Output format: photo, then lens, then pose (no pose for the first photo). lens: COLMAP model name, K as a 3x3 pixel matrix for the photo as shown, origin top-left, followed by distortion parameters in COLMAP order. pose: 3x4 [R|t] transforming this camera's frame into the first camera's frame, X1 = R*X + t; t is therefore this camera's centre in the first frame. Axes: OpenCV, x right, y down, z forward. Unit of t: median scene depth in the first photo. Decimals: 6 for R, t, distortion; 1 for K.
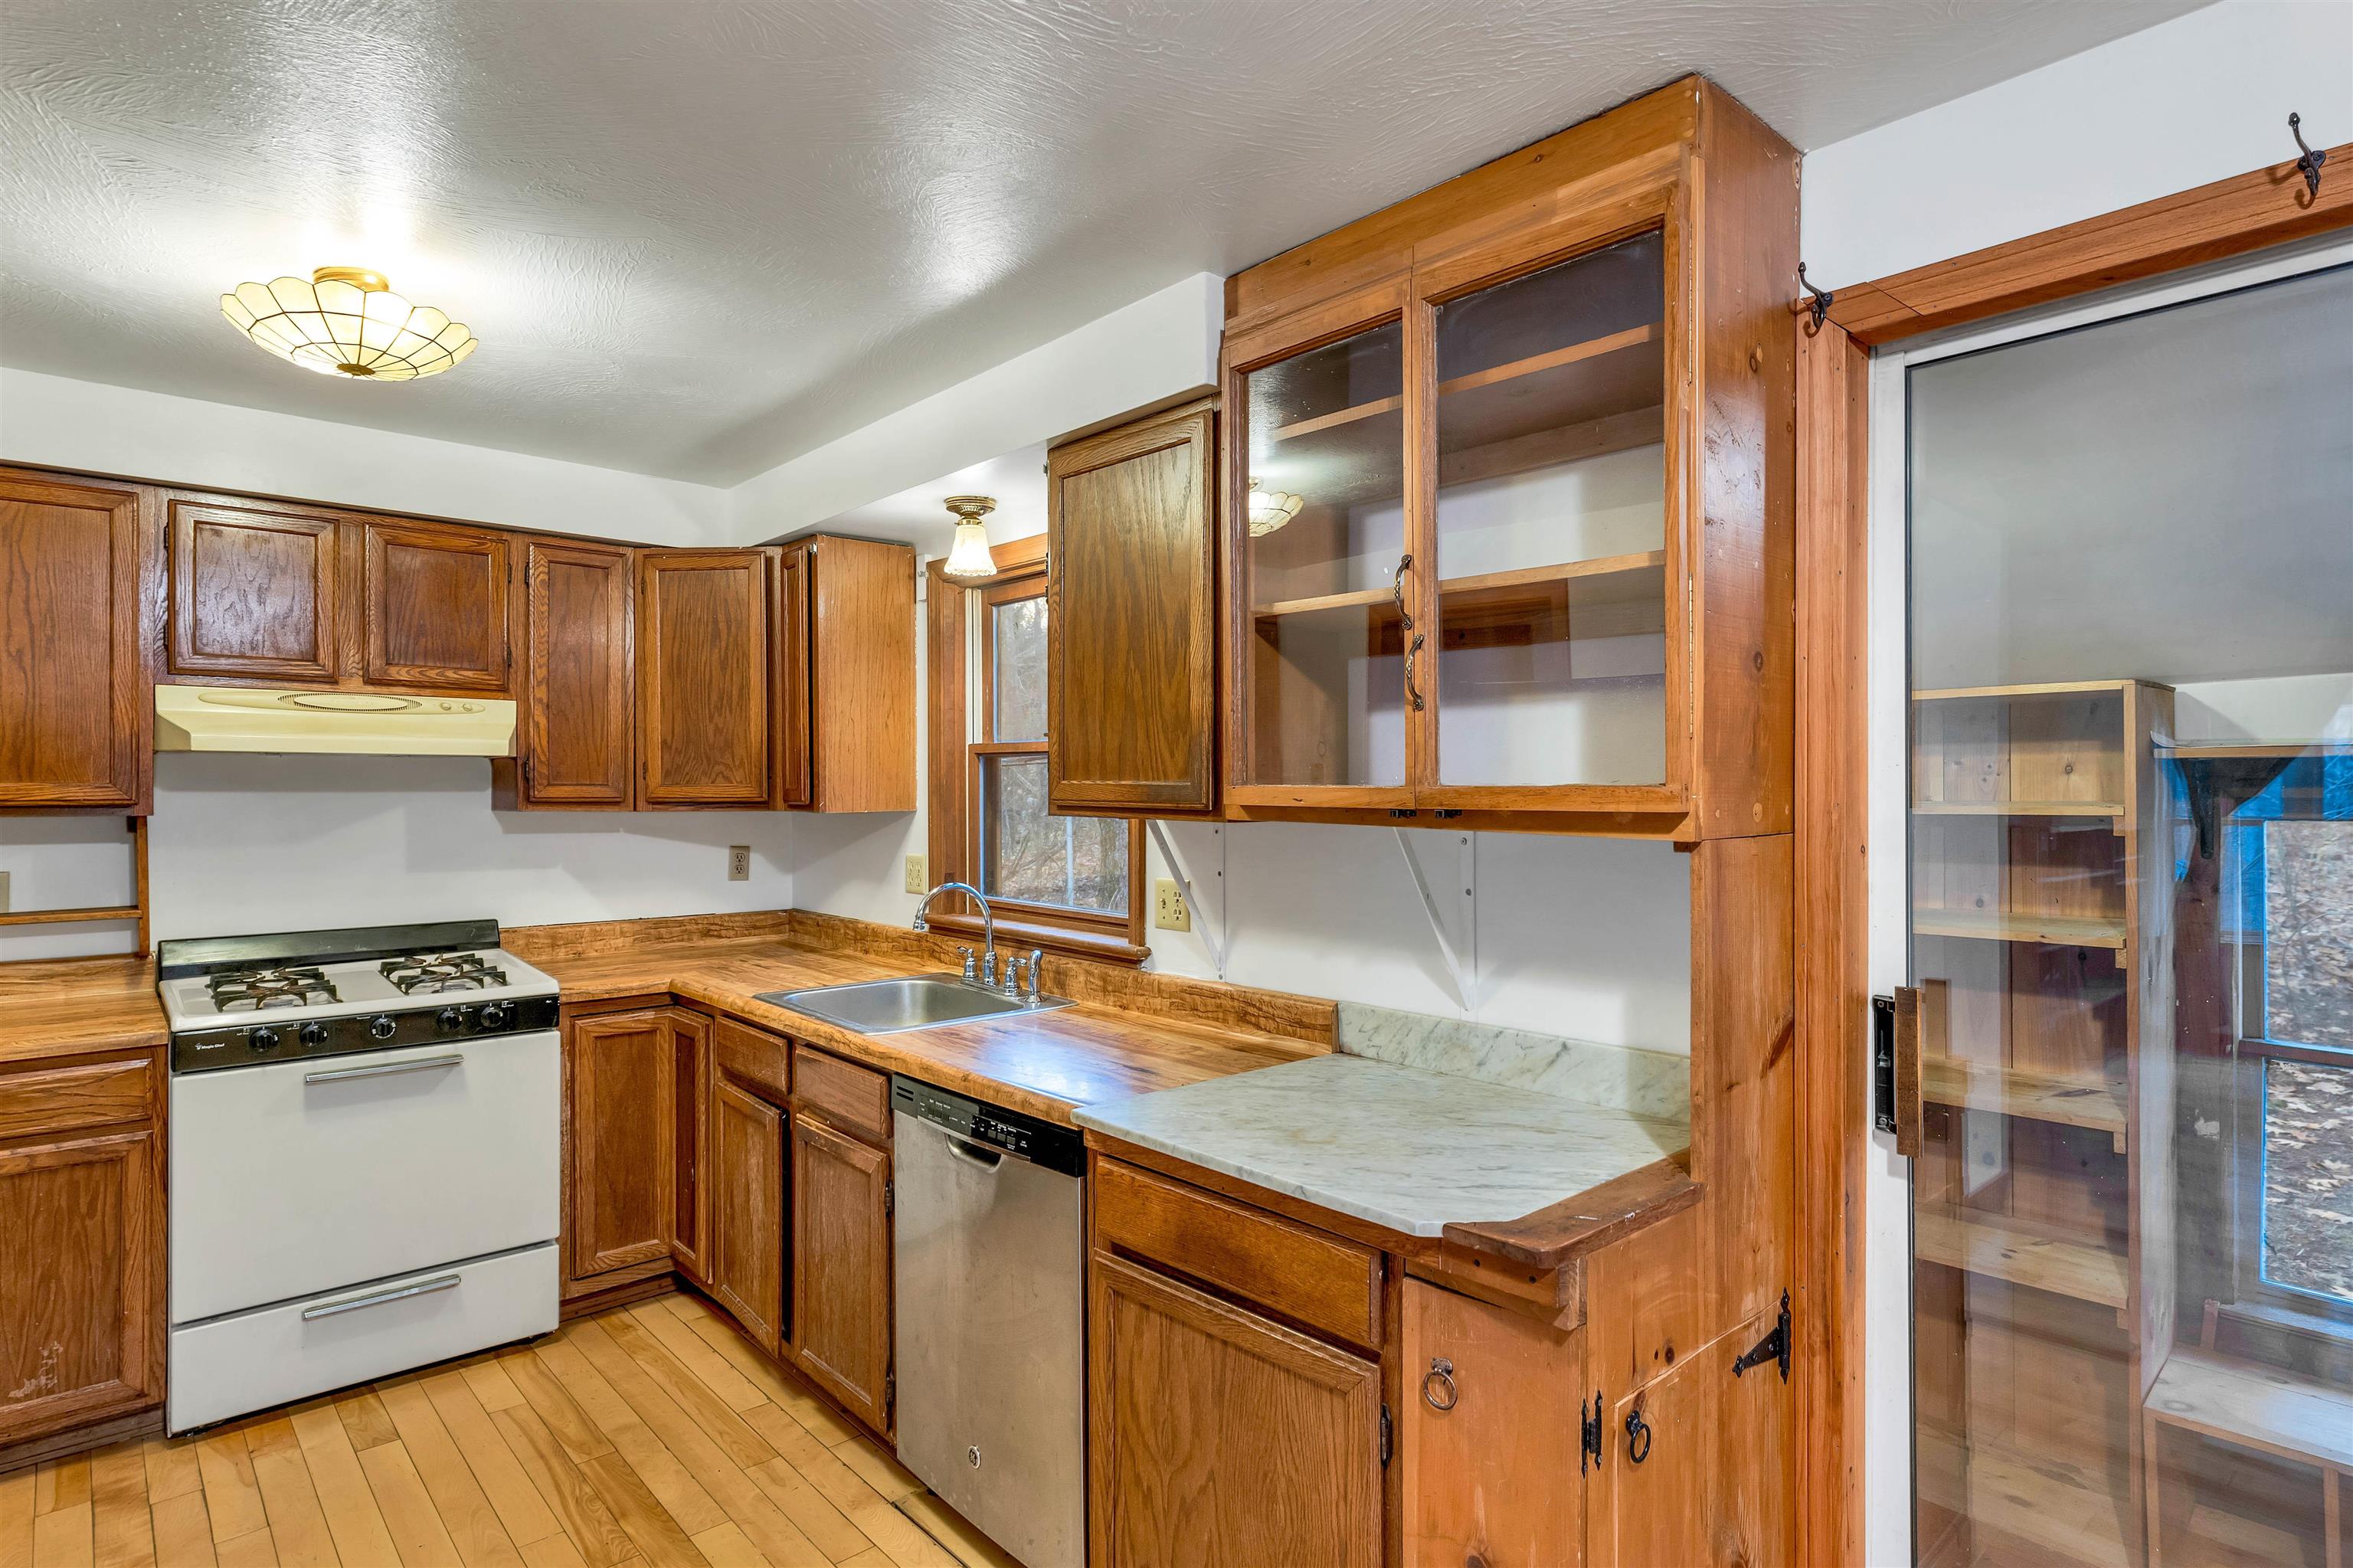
lens RADIAL K [[1228.5, 0, 1199.1], [0, 1228.5, 788.1], [0, 0, 1]] dist [0.000547, 0.002107]
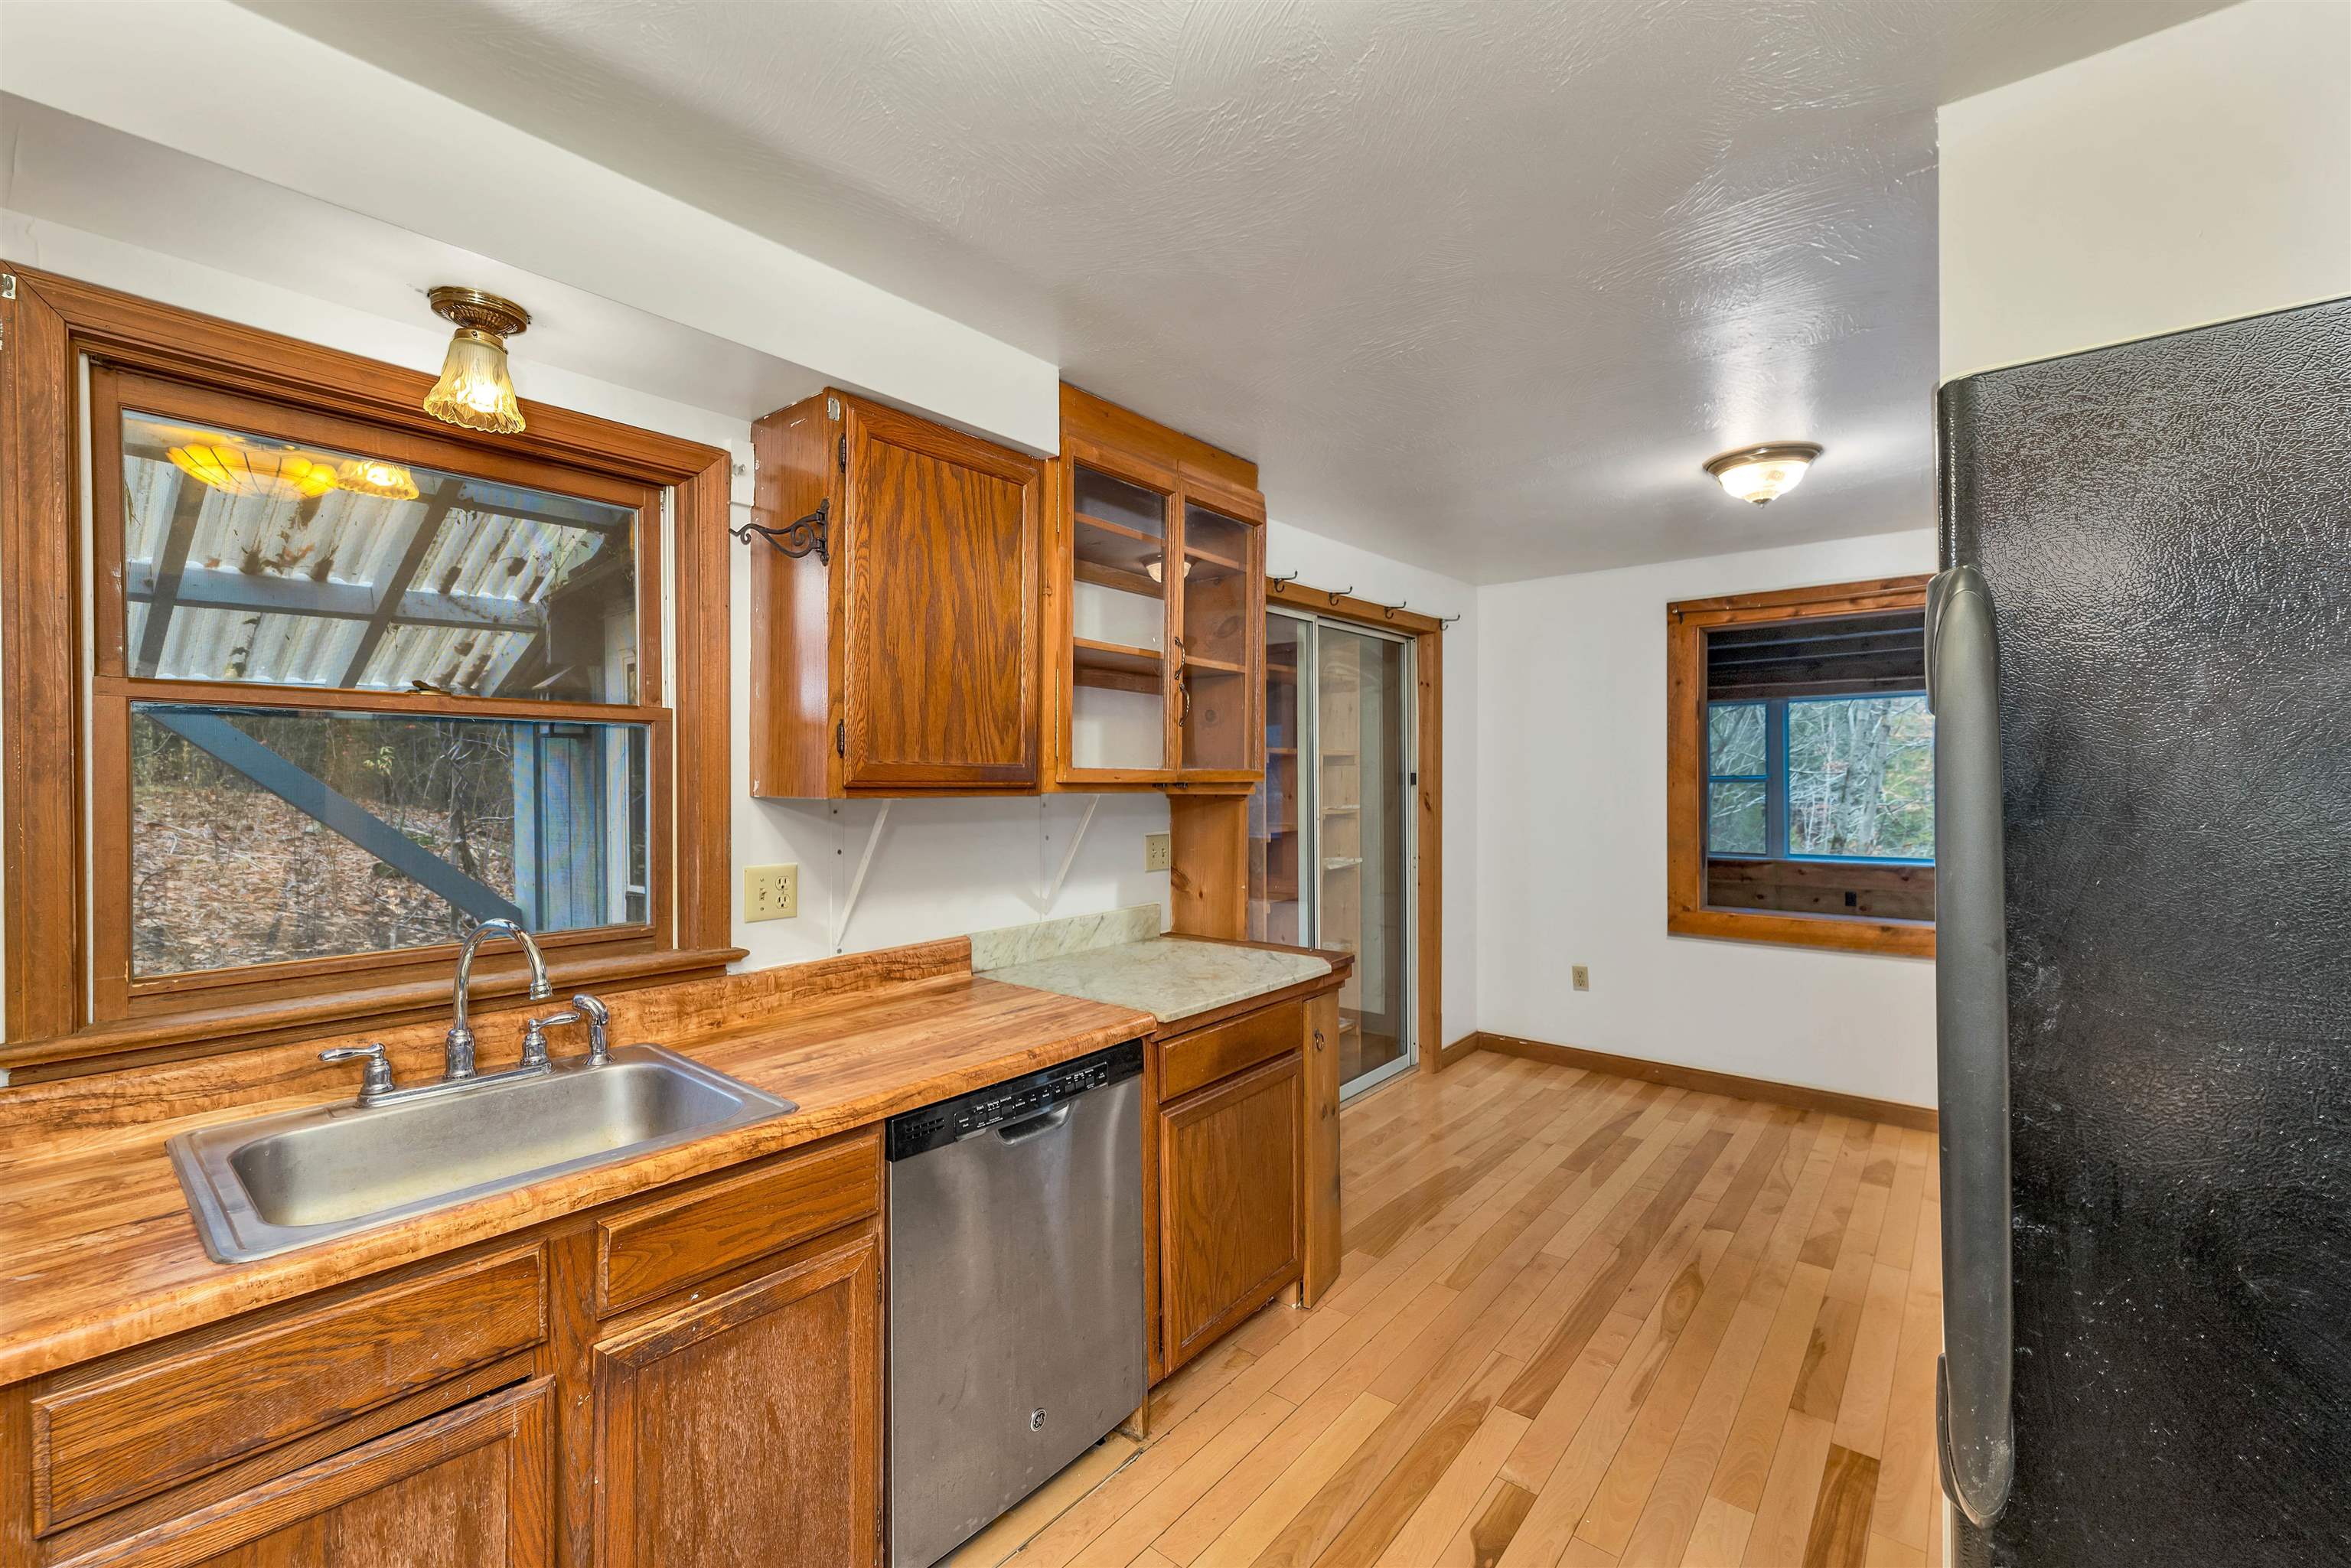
lens RADIAL K [[972.6, 0, 1142.7], [0, 972.6, 785.3], [0, 0, 1]] dist [0.005336, -0.000676]
pose [[-0.117129, -0.010188, 0.993064, -0.824629], [-0.000217, 0.999948, 0.010233, 0.004644], [-0.993117, 0.000983, -0.117125, 0.833449]]
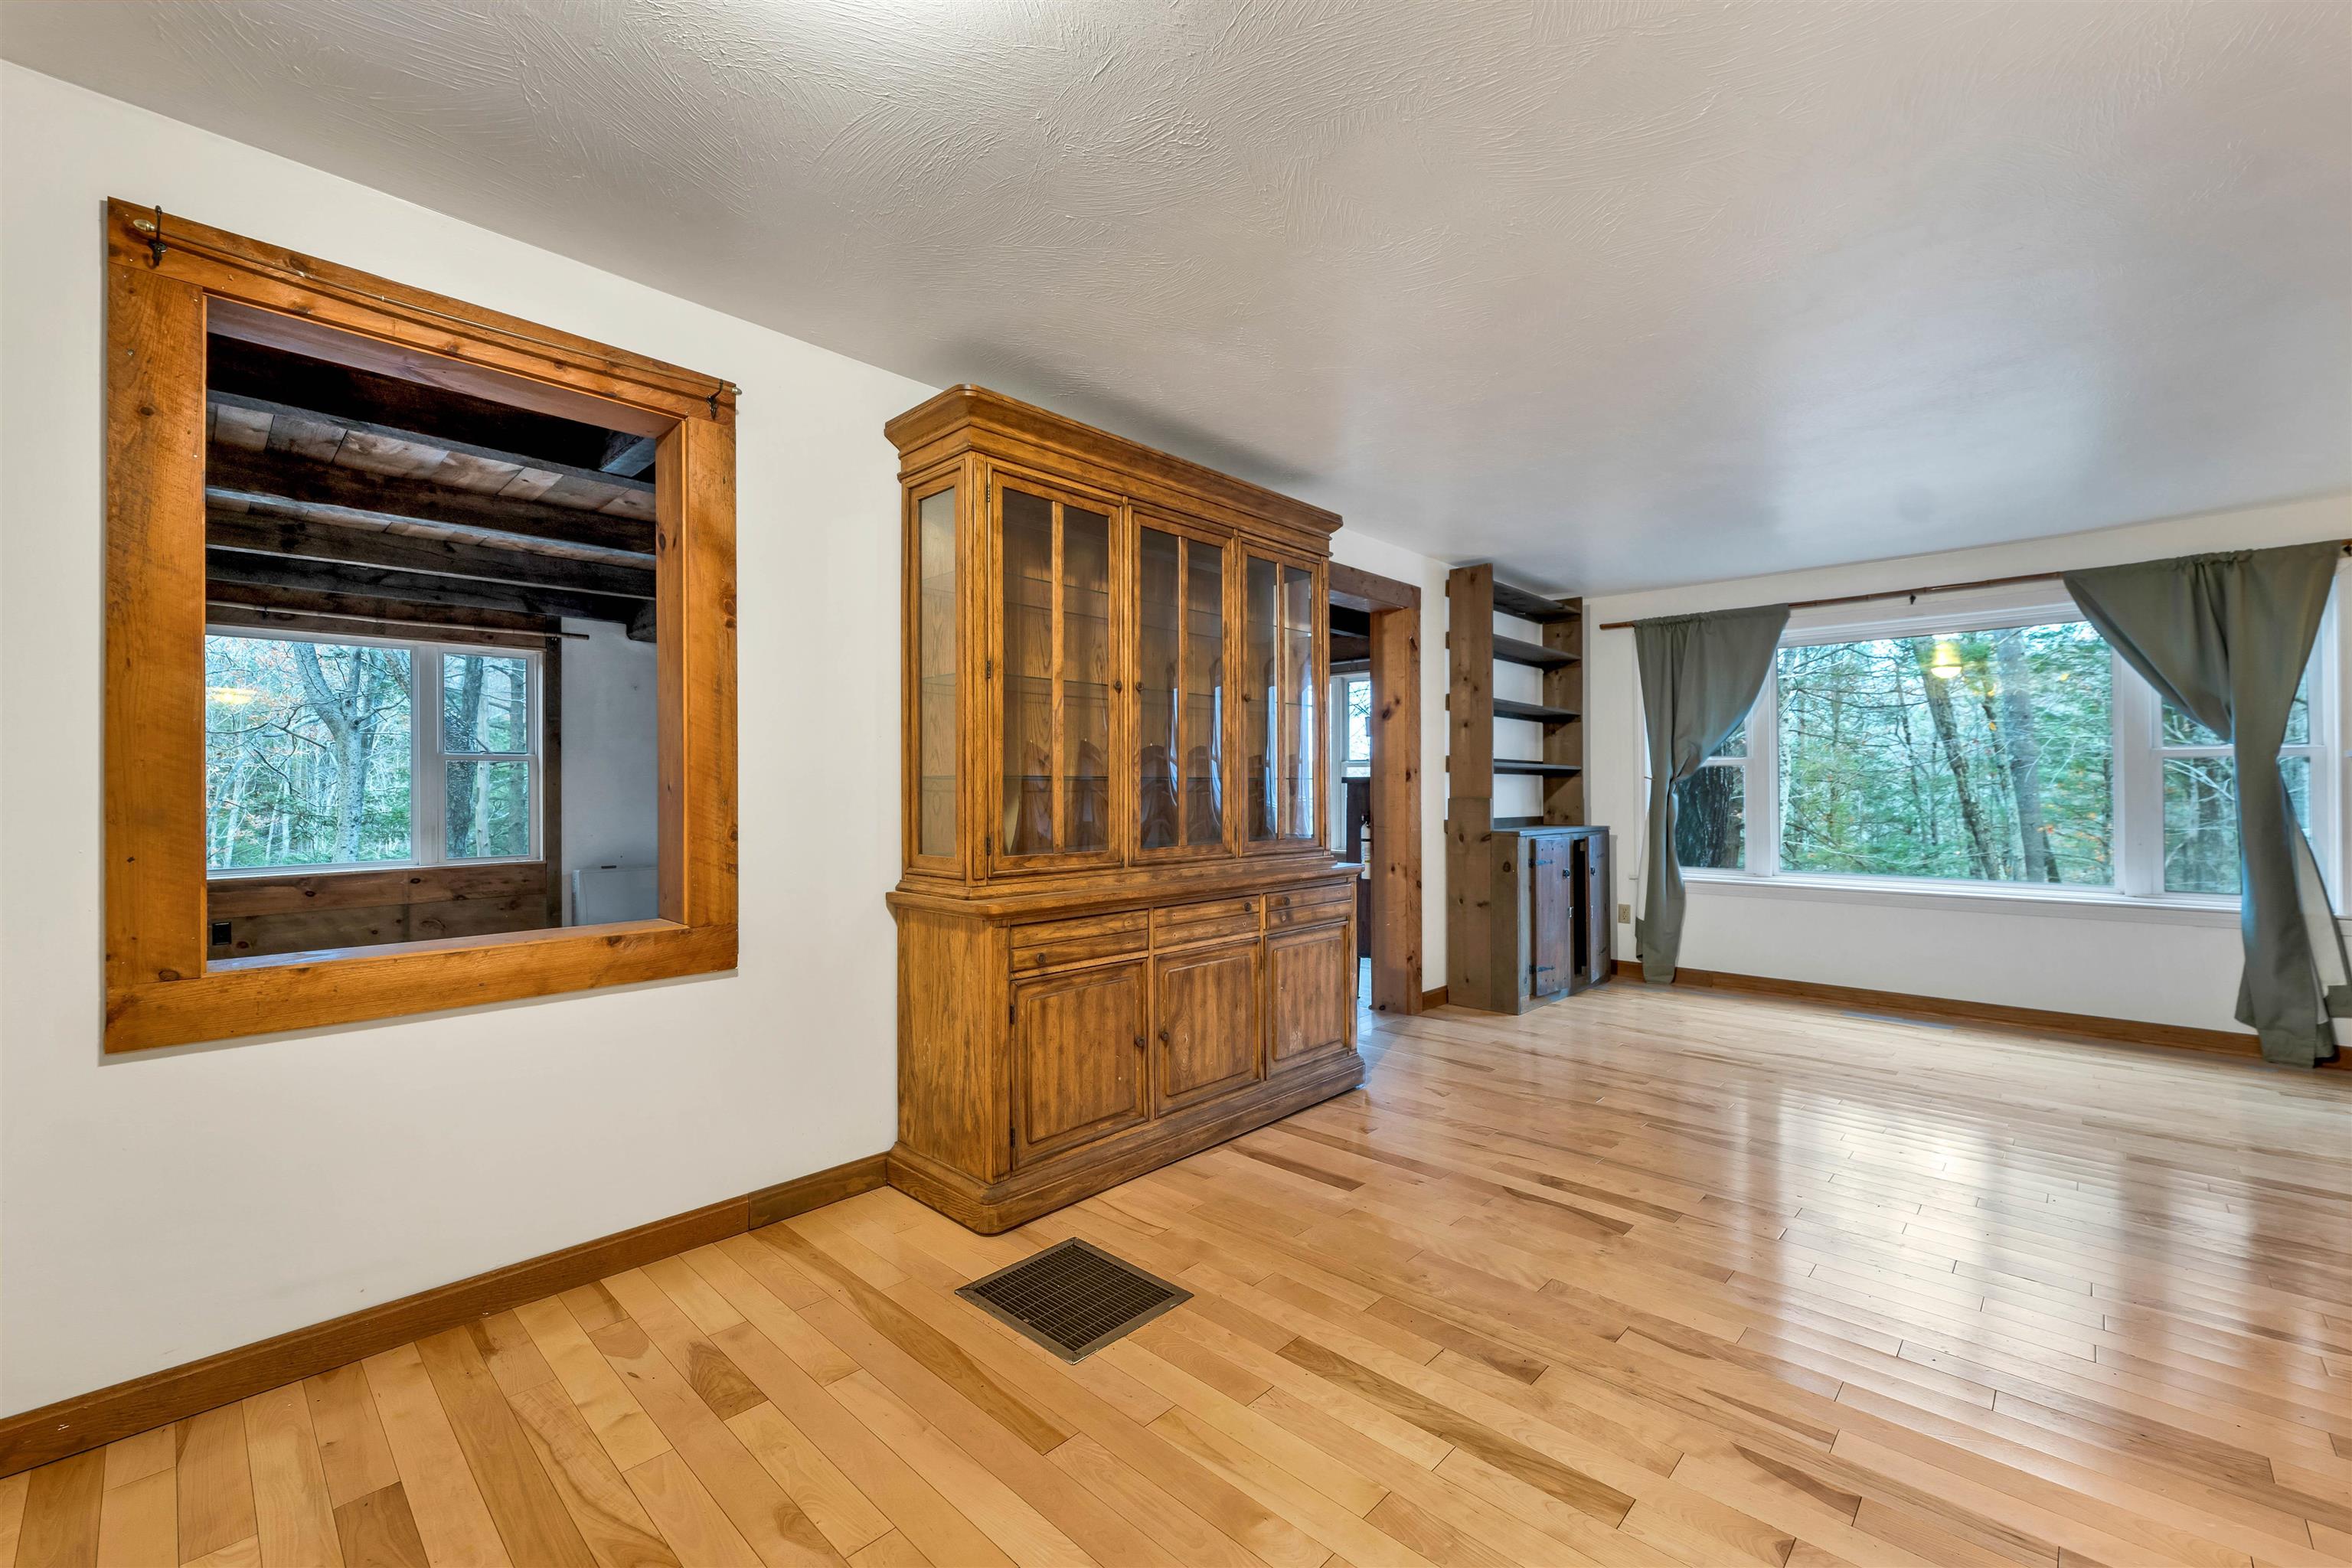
lens RADIAL K [[973.0, 0, 1189.3], [0, 973.0, 780.3], [0, 0, 1]] dist [0.005336, -0.000676]
pose [[-0.996870, 0.004756, -0.078920, 0.034631], [0.005742, 0.999908, -0.012277, 0.104808], [0.078854, -0.012692, -0.996805, 0.458955]]
